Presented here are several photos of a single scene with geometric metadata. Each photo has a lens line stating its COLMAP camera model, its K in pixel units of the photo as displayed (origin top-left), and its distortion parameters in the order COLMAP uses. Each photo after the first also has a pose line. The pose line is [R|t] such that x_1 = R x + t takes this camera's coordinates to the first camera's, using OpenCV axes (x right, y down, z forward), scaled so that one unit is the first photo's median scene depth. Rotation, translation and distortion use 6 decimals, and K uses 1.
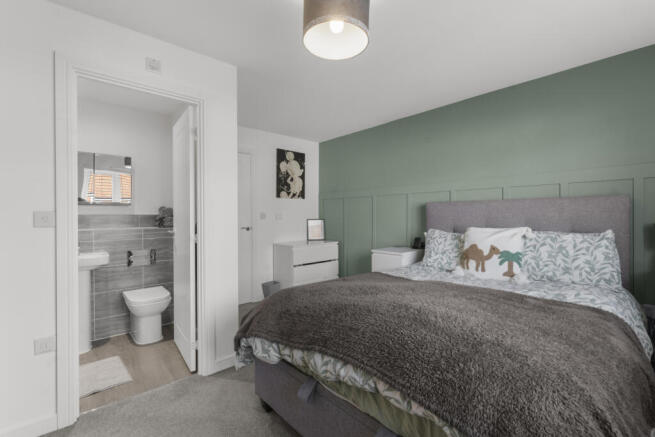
lens RADIAL K [[288.6, 0, 327.6], [0, 288.6, 220.8], [0, 0, 1]] dist [-0.005735, 0.002928]
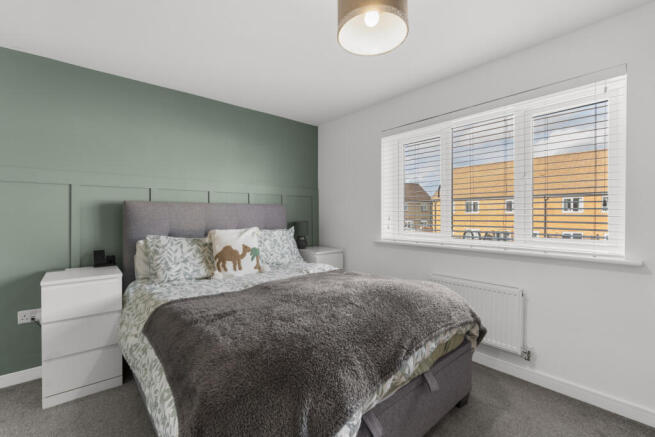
lens RADIAL K [[288.6, 0, 326.1], [0, 288.6, 218.9], [0, 0, 1]] dist [-0.005735, 0.002928]
pose [[0.024232, -0.005749, 0.999690, -0.529493], [0.020763, 0.999771, 0.005246, -0.013441], [-0.999491, 0.020629, 0.024346, 0.642775]]
